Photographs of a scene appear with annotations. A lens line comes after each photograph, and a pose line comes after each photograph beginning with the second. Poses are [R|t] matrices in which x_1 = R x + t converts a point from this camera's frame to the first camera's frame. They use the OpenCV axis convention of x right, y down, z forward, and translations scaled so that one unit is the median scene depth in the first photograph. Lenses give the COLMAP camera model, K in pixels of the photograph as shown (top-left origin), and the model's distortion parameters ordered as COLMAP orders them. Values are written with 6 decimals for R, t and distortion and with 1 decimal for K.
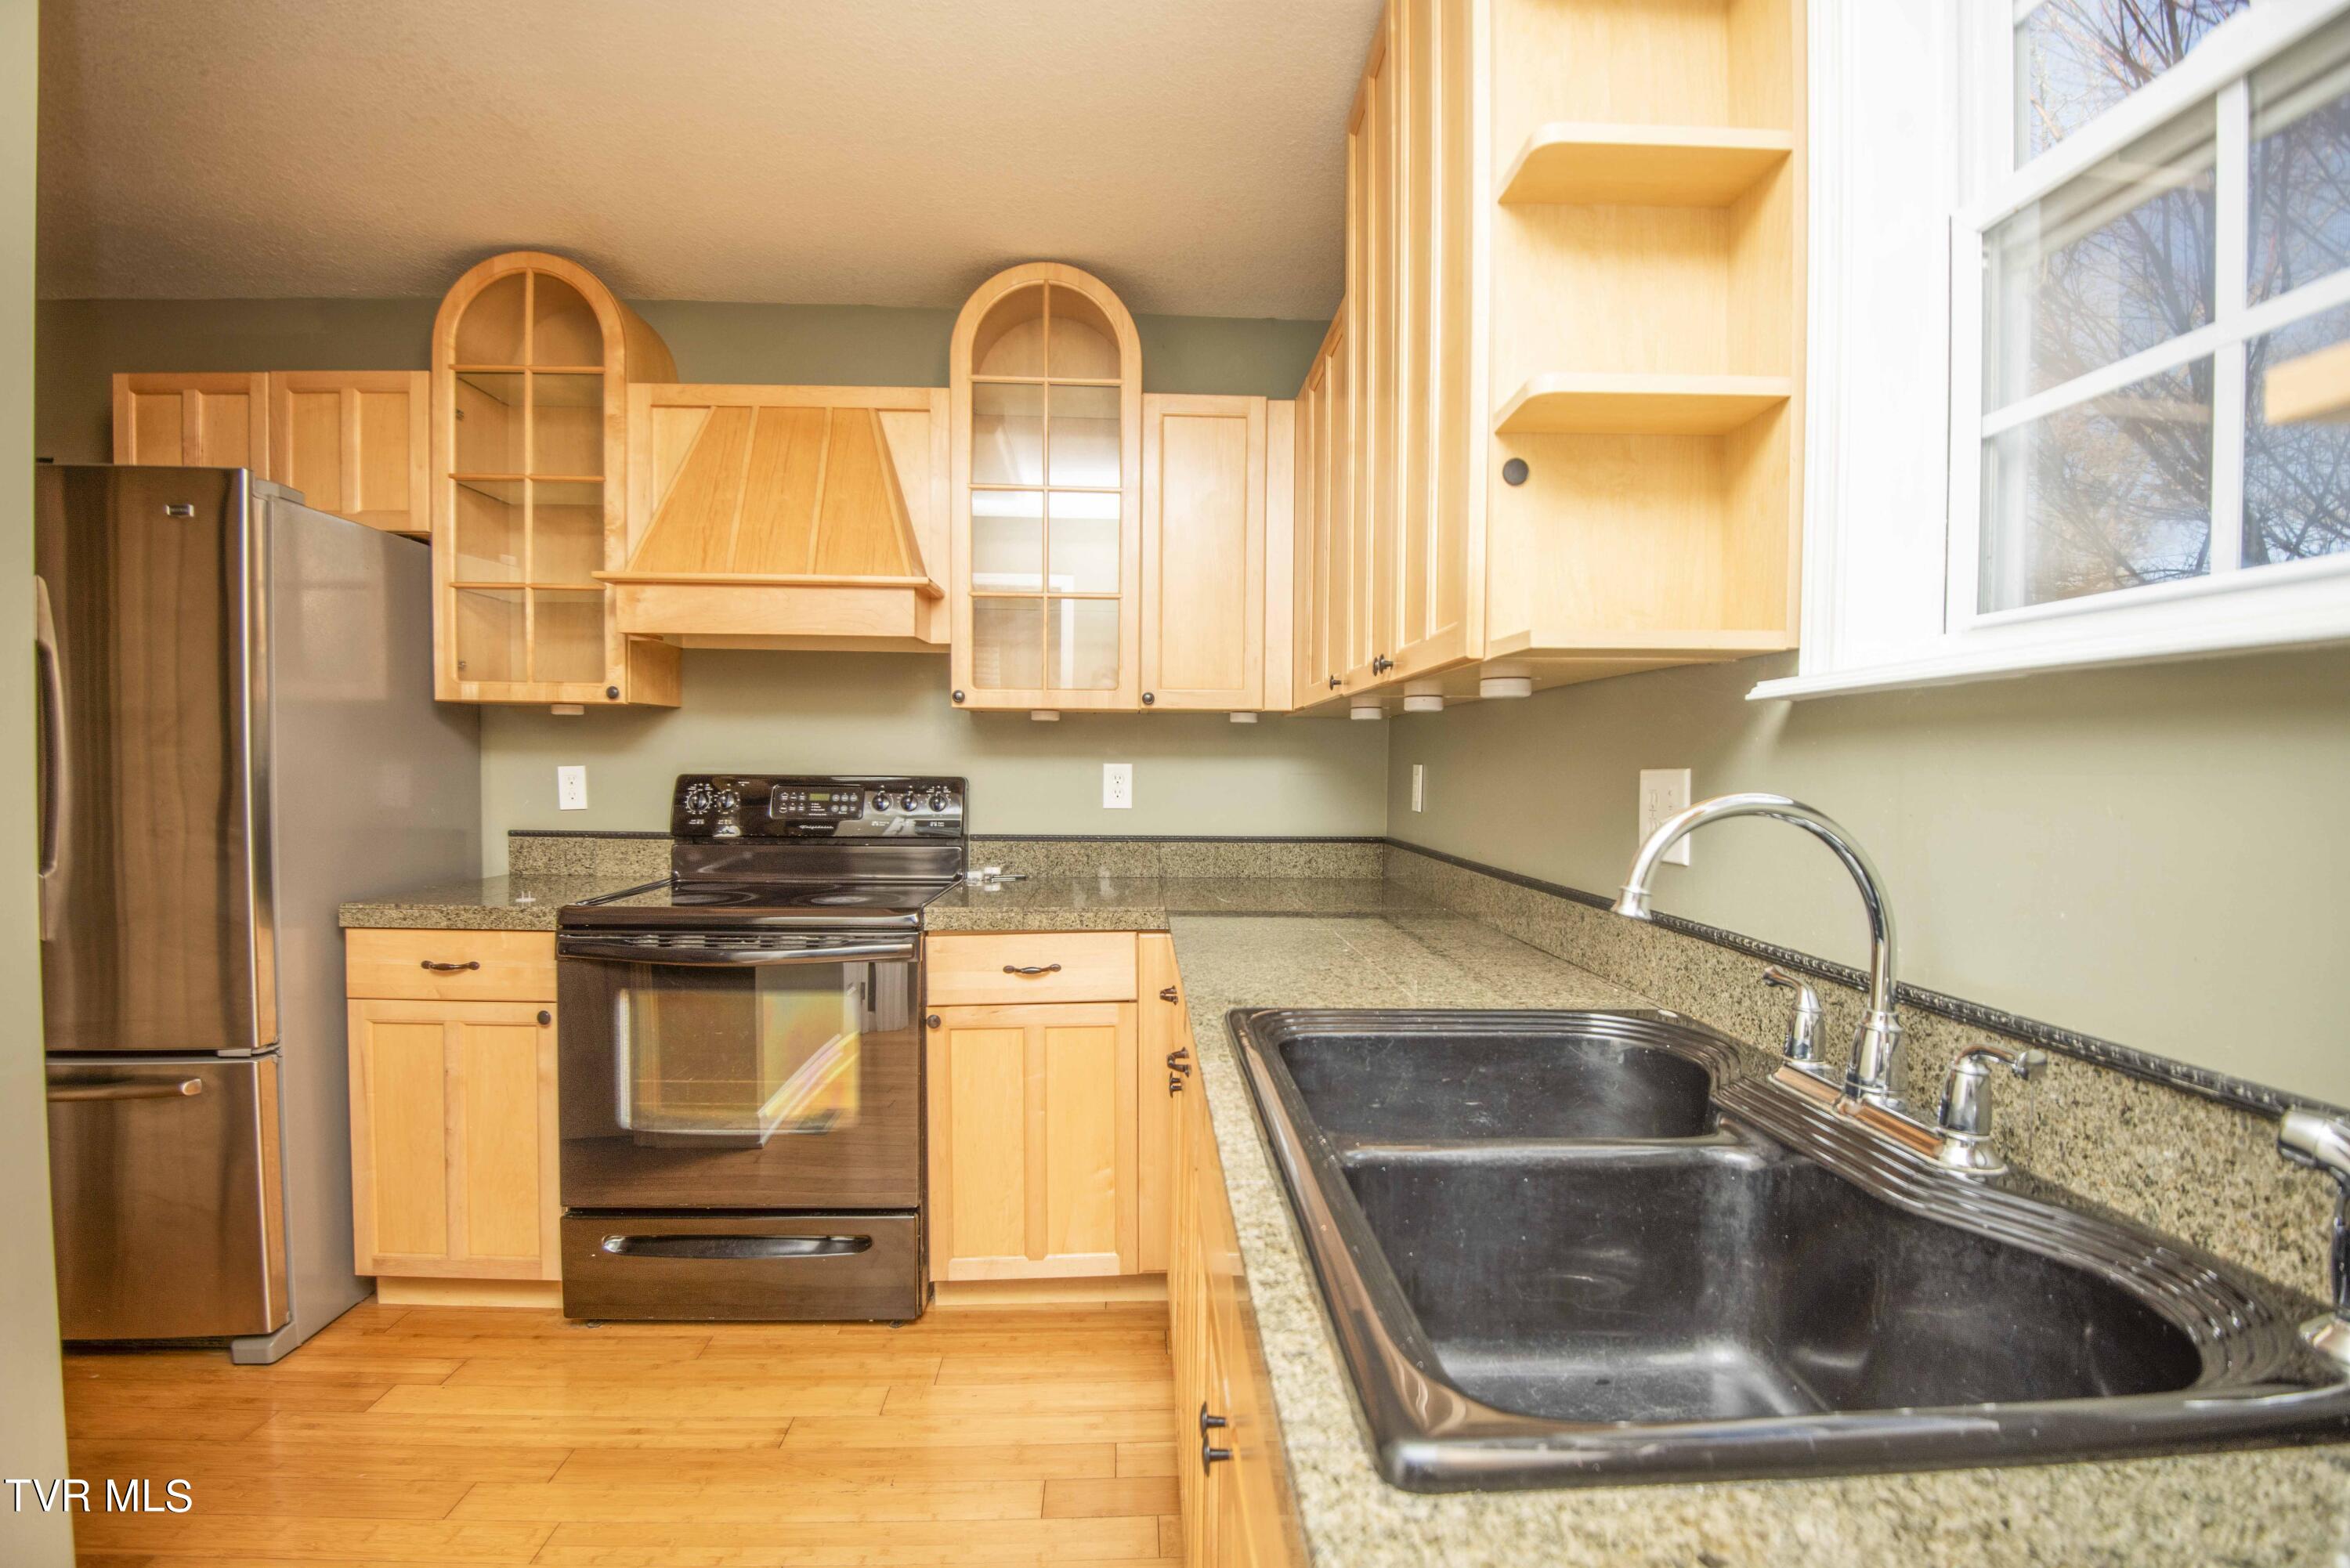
lens RADIAL K [[1078.5, 0, 1170.4], [0, 1078.5, 787.2], [0, 0, 1]] dist [-0.024663, -0.004334]
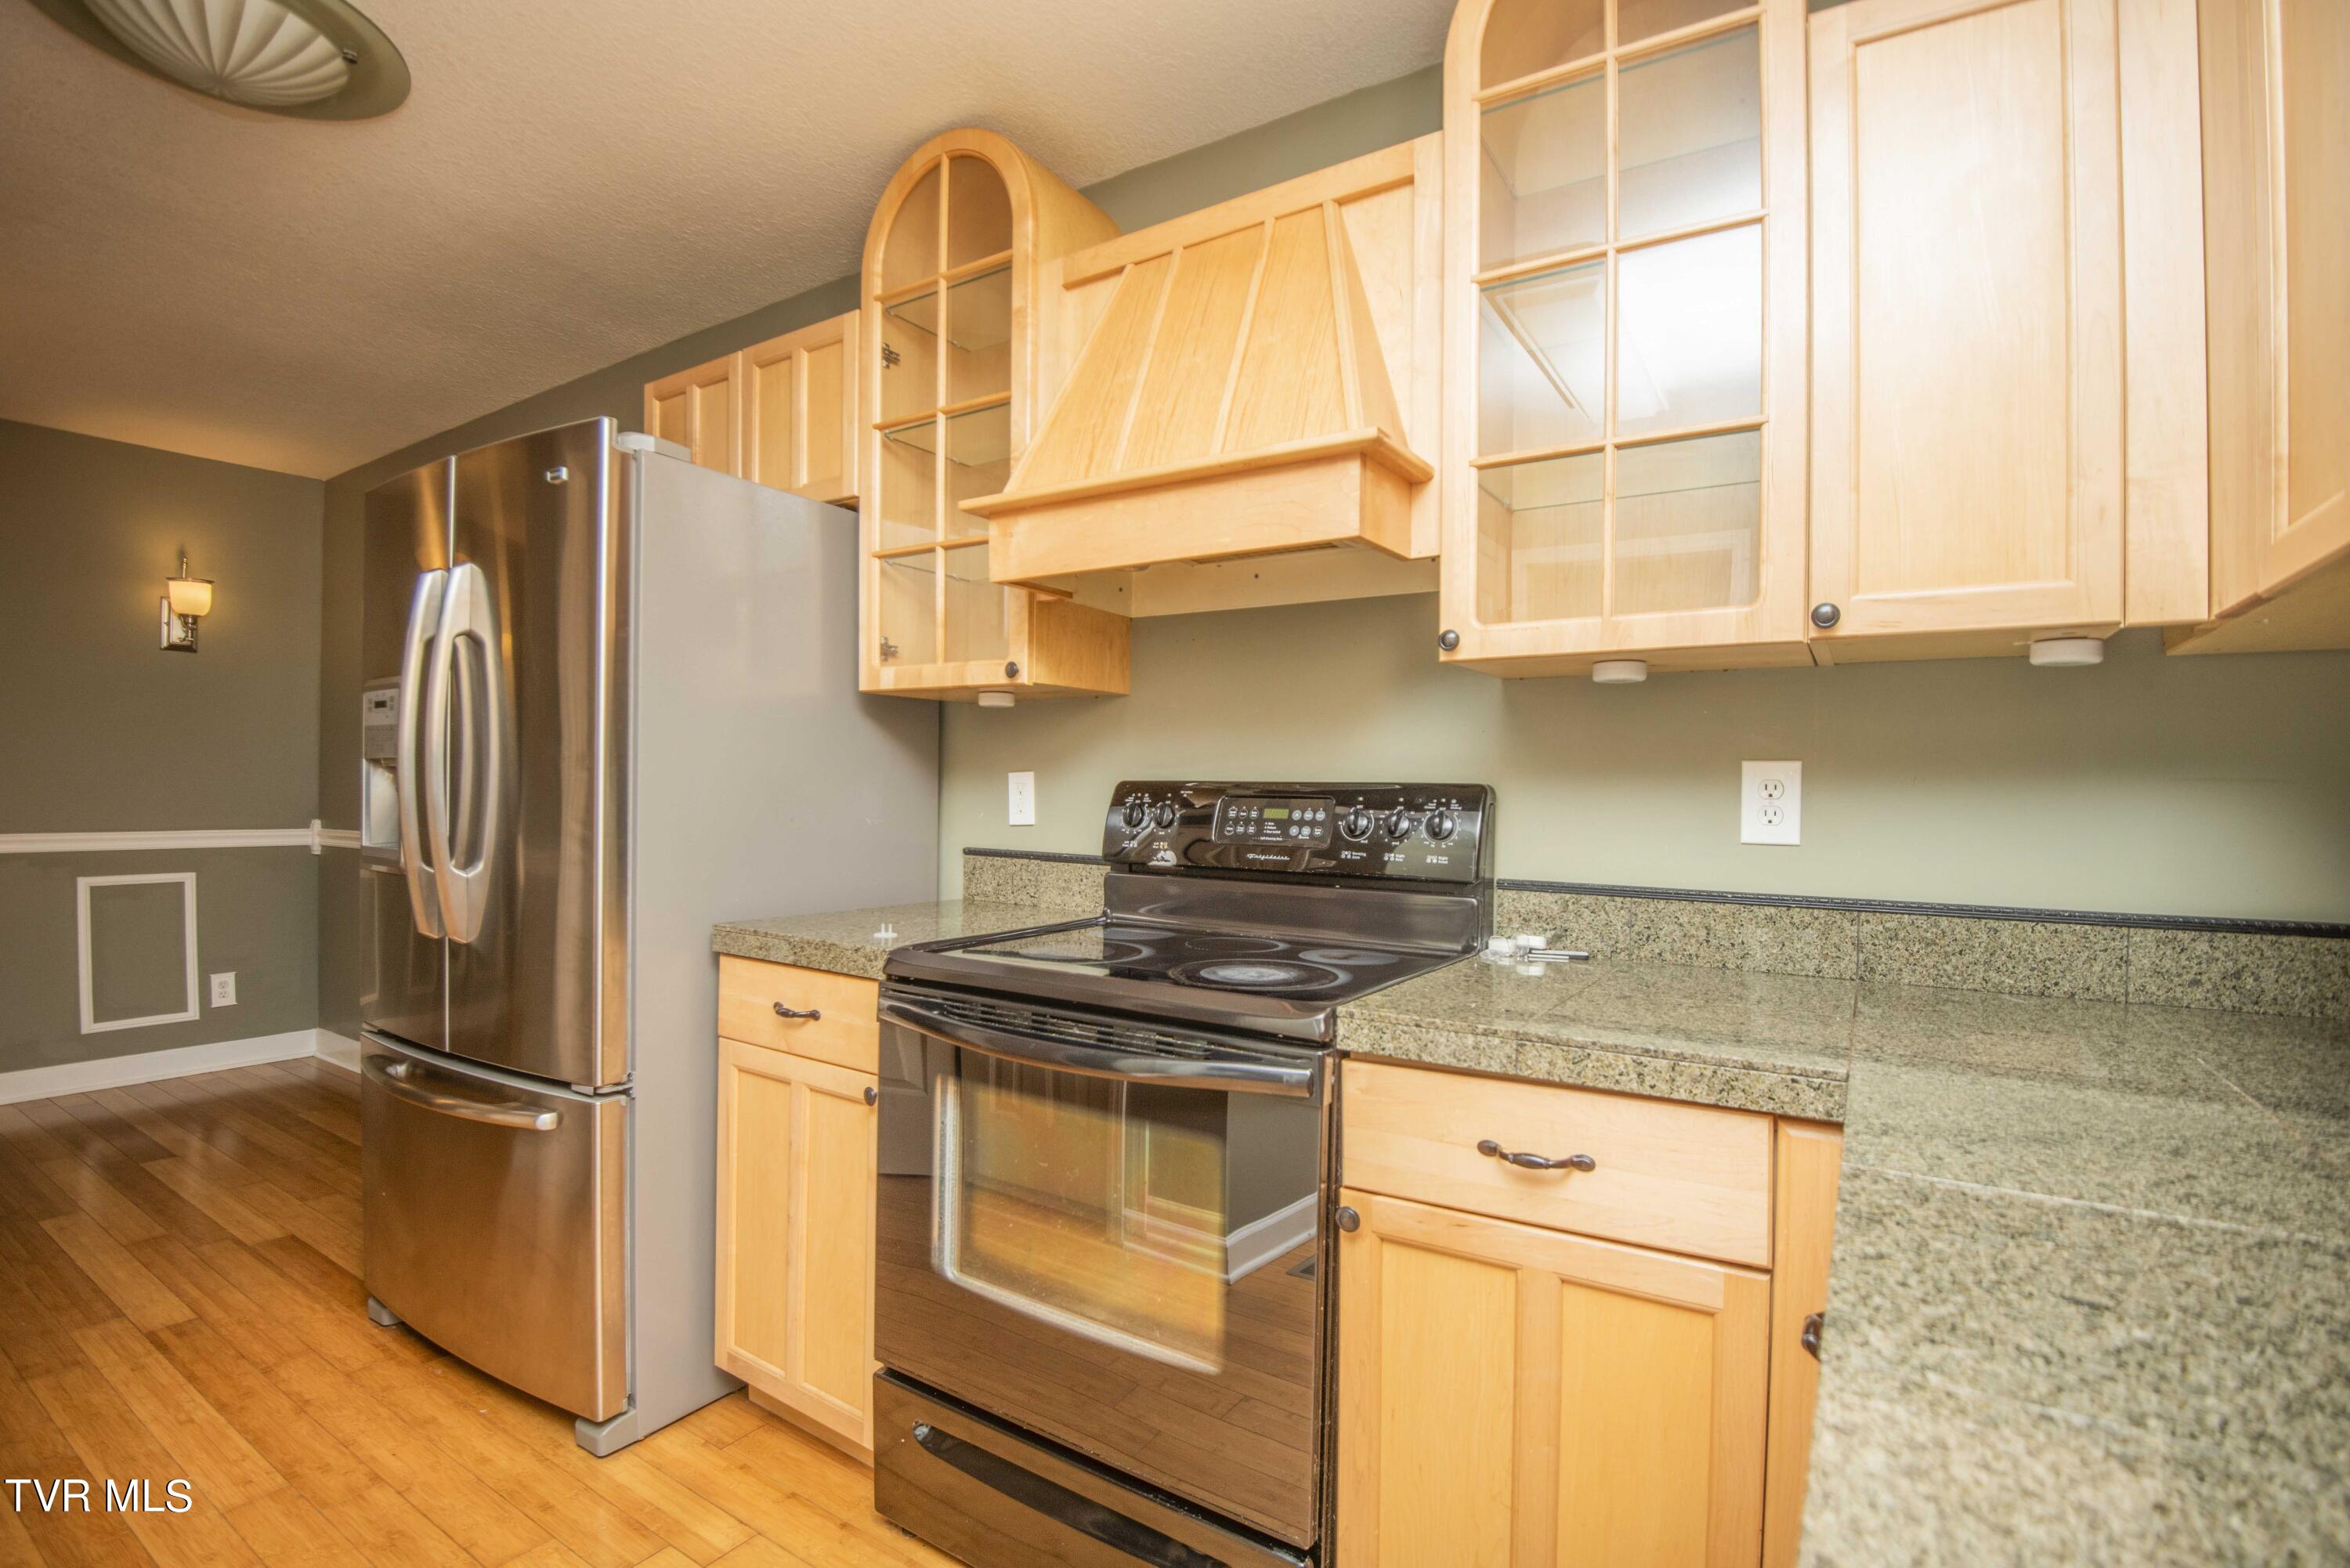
lens RADIAL K [[1078.5, 0, 1187.4], [0, 1078.5, 800.5], [0, 0, 1]] dist [-0.024663, -0.004334]
pose [[0.823843, 0.008687, -0.566751, 0.016535], [-0.021652, 0.999635, -0.016151, 0.014423], [0.566404, 0.025577, 0.823731, 0.441402]]
